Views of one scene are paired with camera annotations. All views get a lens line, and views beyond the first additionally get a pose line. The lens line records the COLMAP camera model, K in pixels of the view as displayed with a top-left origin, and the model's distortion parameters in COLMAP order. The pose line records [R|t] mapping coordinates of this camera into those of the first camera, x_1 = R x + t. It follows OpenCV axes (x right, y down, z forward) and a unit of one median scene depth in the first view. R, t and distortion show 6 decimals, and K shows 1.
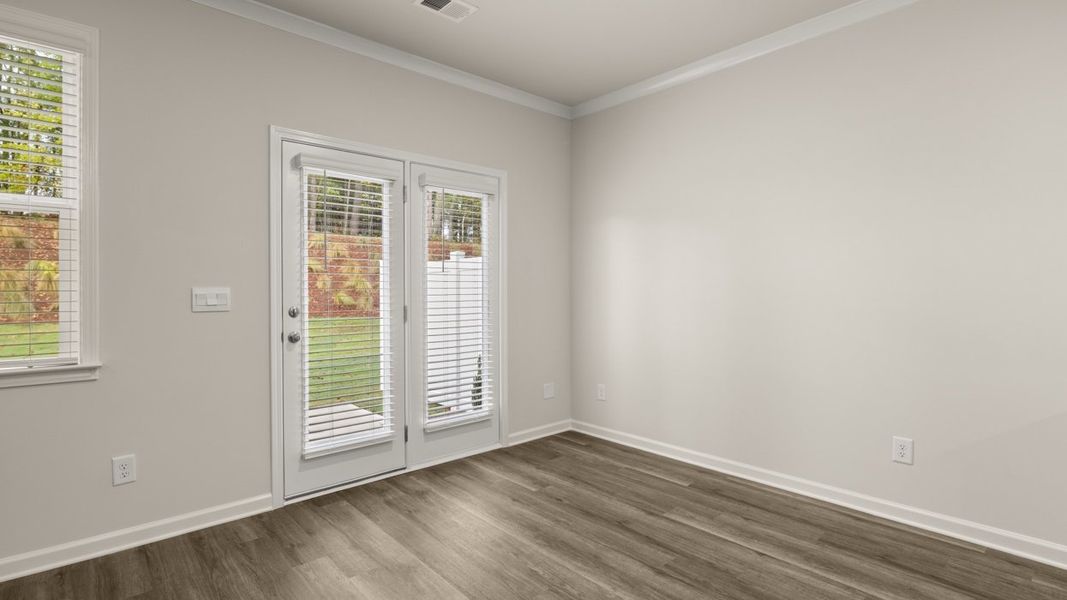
lens RADIAL K [[503.0, 0, 530.6], [0, 503.0, 288.8], [0, 0, 1]] dist [-0.010221, 0.003383]
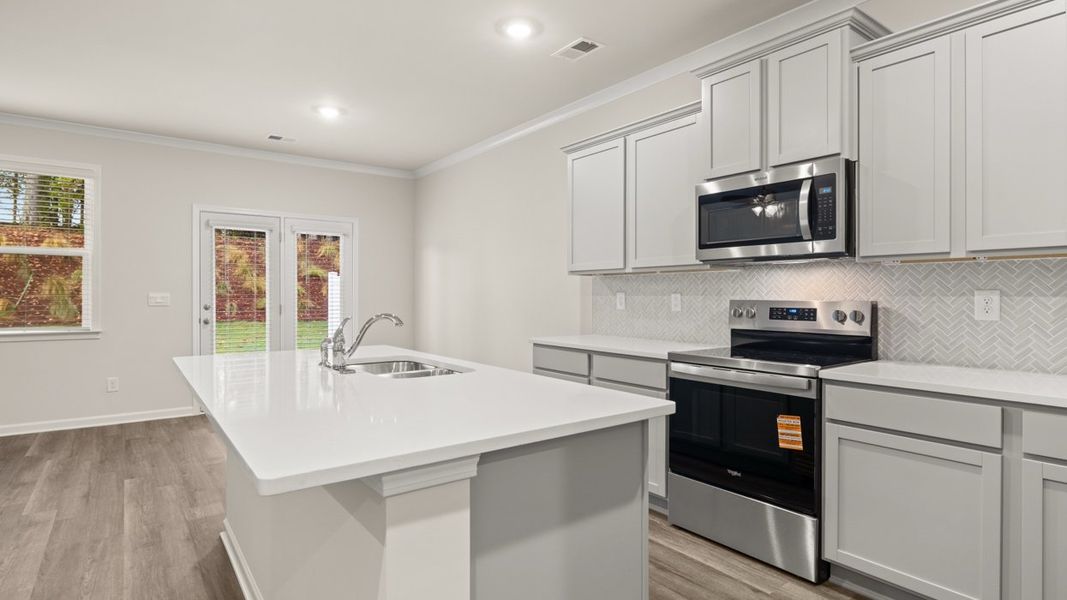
lens RADIAL K [[543.4, 0, 536.2], [0, 543.4, 295.9], [0, 0, 1]] dist [-0.002655, -0.000442]
pose [[0.996419, 0.002811, -0.084506, 0.712375], [-0.002832, 0.999996, -0.000140, 0.002803], [0.084505, 0.000379, 0.996423, -0.685917]]
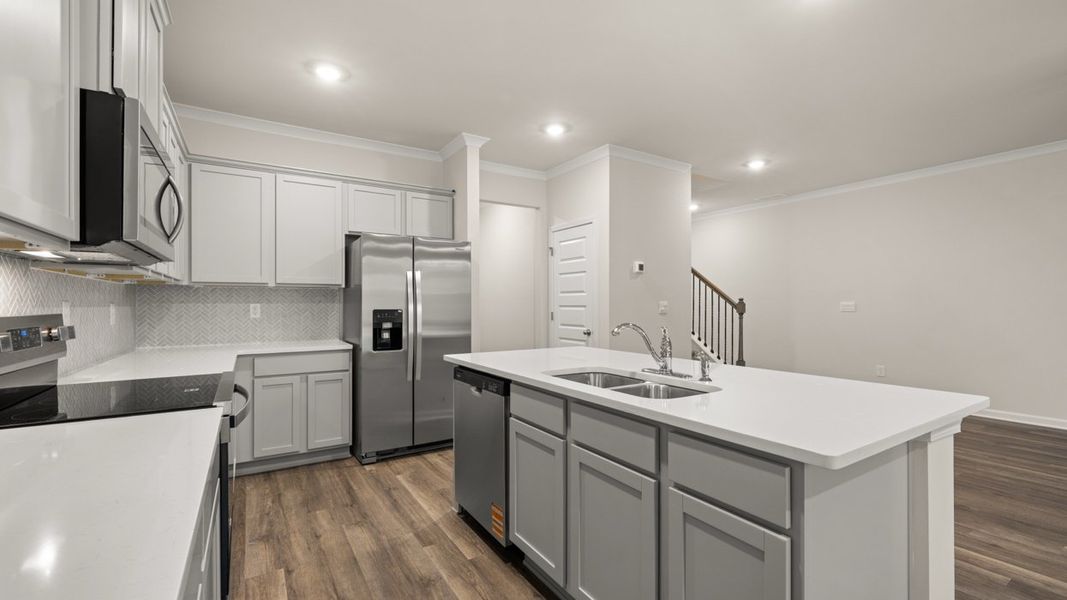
lens RADIAL K [[445.9, 0, 528.4], [0, 445.9, 302.0], [0, 0, 1]] dist [-0.001656, 0.000453]
pose [[-0.983911, 0.004003, 0.178612, 0.499666], [0.003747, 0.999991, -0.001771, -0.001890], [-0.178618, -0.001073, -0.983918, 0.514925]]
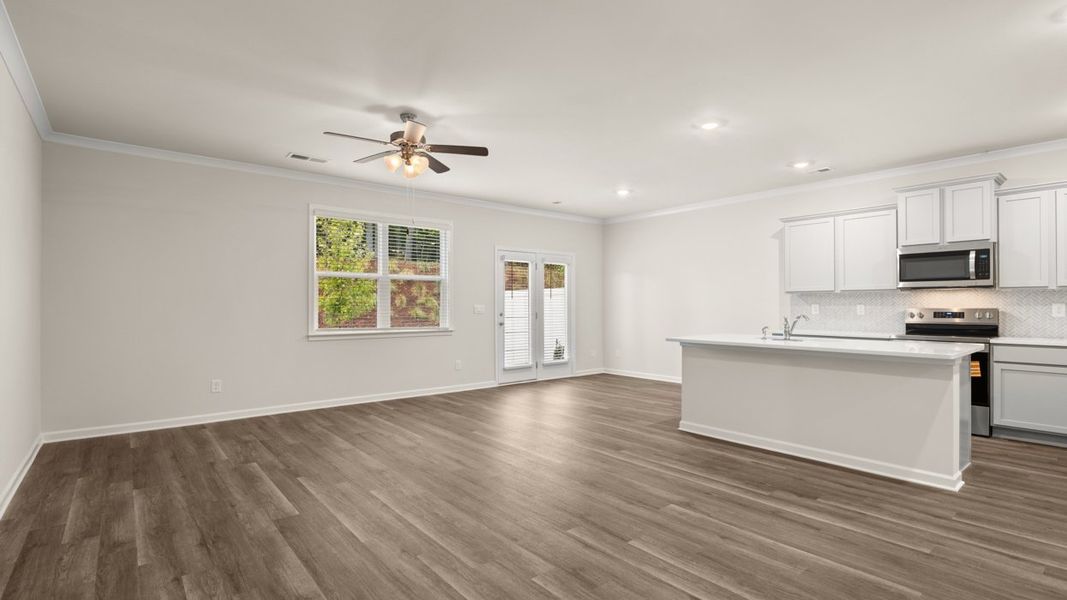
lens RADIAL K [[503.0, 0, 534.2], [0, 503.0, 303.1], [0, 0, 1]] dist [-0.010221, 0.003383]
pose [[0.999551, 0.000119, -0.029952, -0.180175], [-0.000288, 0.999984, -0.005643, 0.002282], [0.029951, 0.005649, 0.999535, -1.374517]]
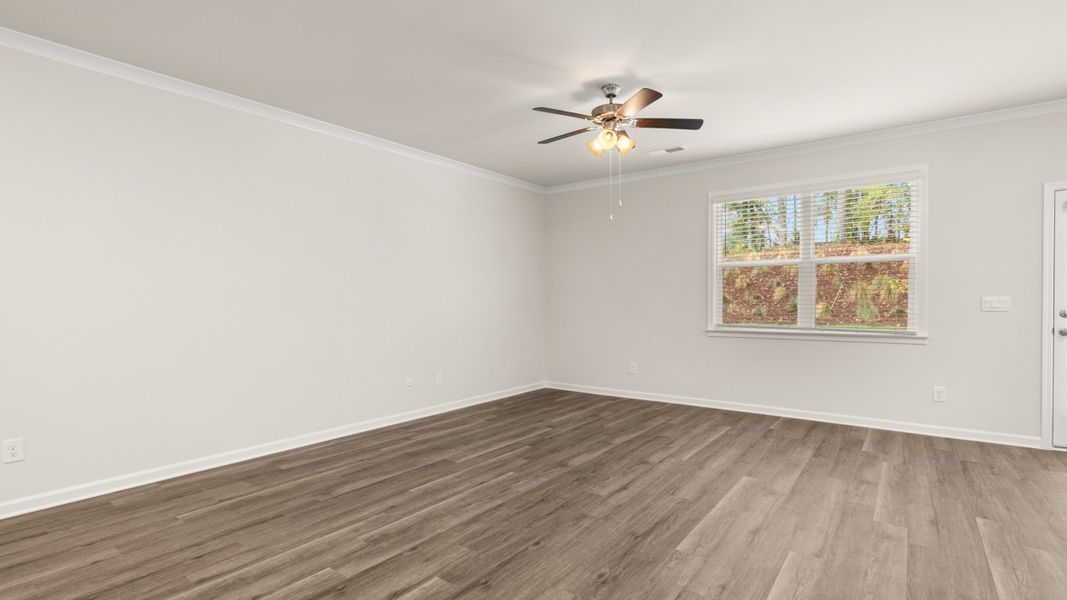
lens RADIAL K [[503.0, 0, 528.6], [0, 503.0, 311.1], [0, 0, 1]] dist [-0.010221, 0.003383]
pose [[0.185664, 0.020645, -0.982396, 0.497223], [0.004750, 0.999749, 0.021907, 0.001954], [0.982602, -0.008734, 0.185519, -0.579136]]
